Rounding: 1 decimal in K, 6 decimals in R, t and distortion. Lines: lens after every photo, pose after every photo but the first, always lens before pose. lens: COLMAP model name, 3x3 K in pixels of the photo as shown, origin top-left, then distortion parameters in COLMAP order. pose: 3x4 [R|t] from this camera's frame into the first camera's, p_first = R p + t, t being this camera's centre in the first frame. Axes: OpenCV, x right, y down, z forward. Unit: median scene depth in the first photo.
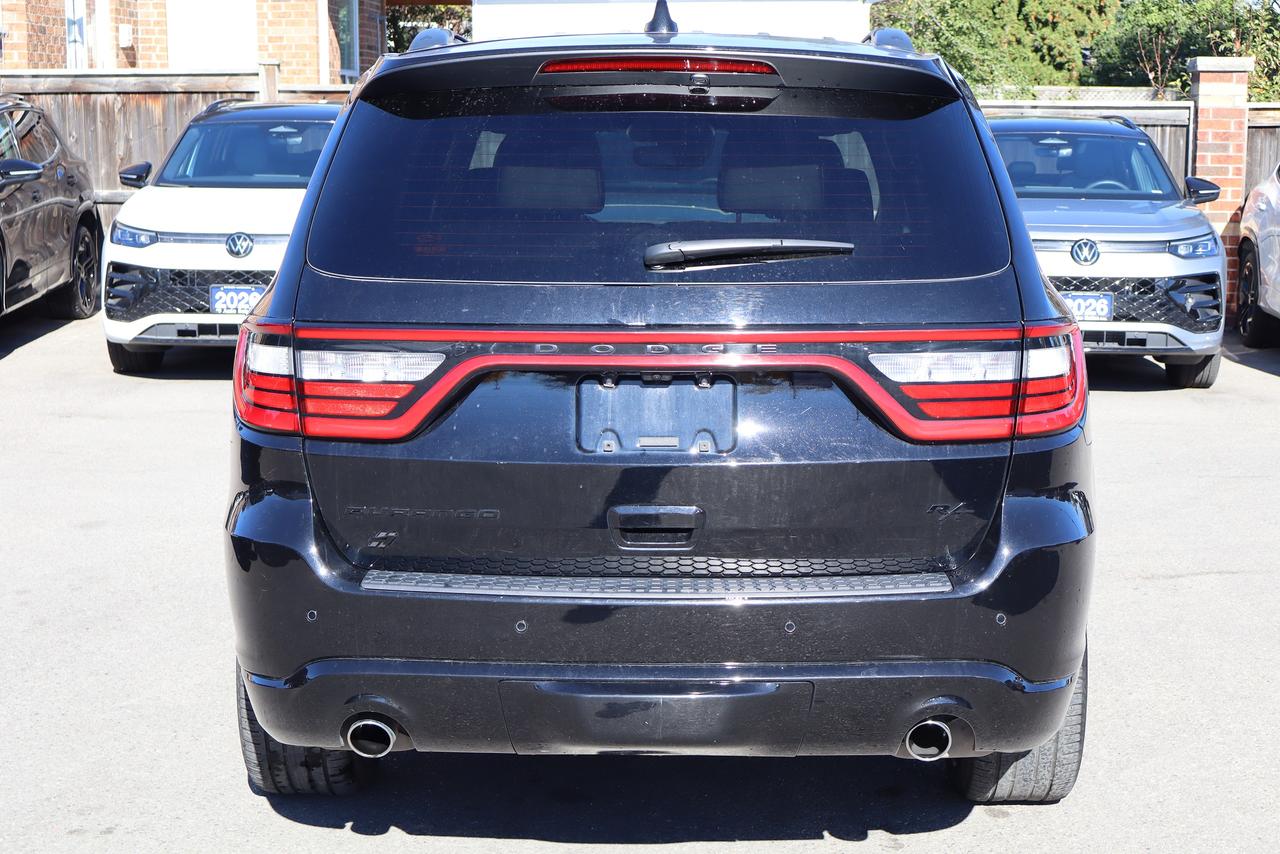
lens RADIAL K [[2279.8, 0, 639.6], [0, 2279.8, 423.4], [0, 0, 1]] dist [-0.002854, 0.000000]
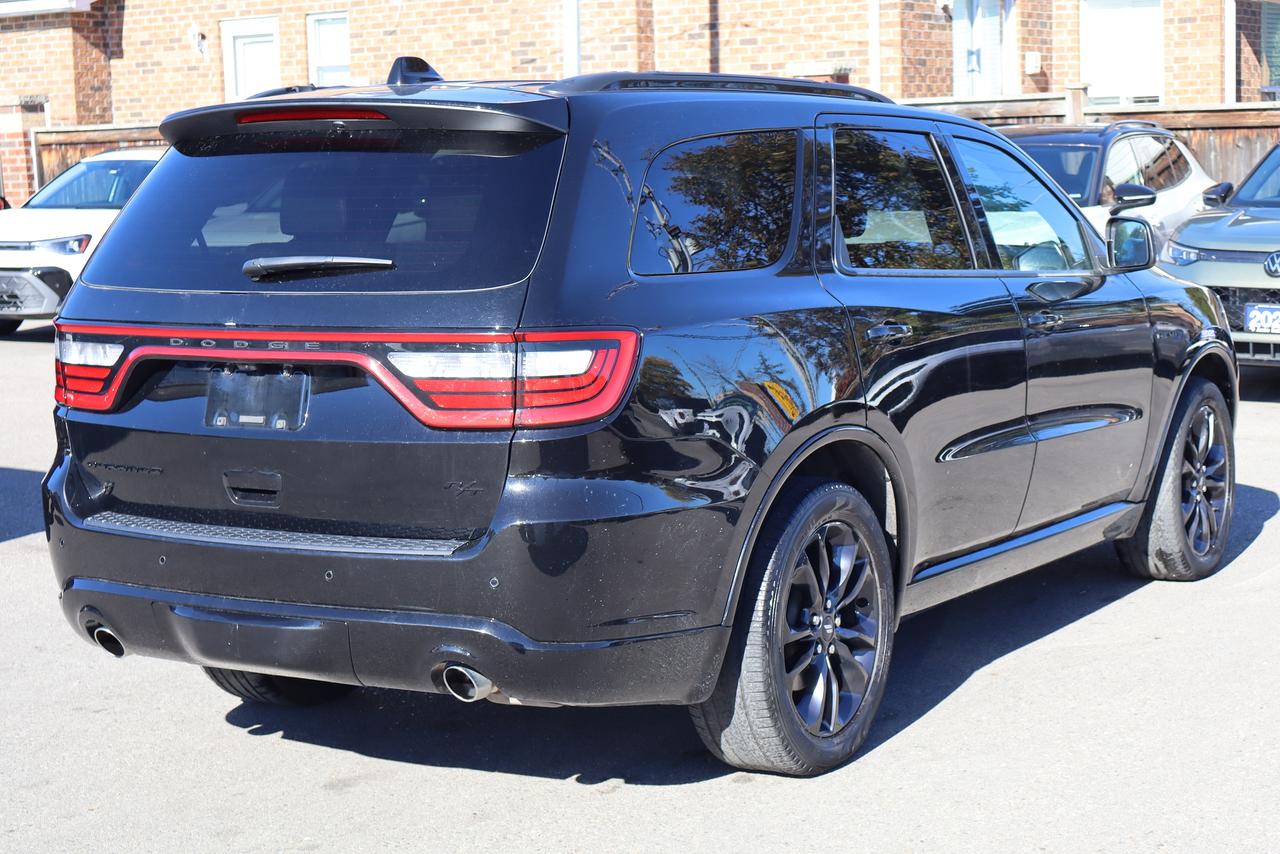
lens RADIAL K [[2279.8, 0, 639.5], [0, 2279.8, 430.4], [0, 0, 1]] dist [-0.002854, 0.000000]
pose [[0.868576, 0.038608, -0.494050, 0.181118], [-0.041029, 0.999140, 0.005948, -0.000427], [0.493855, 0.015104, 0.869413, 0.005067]]
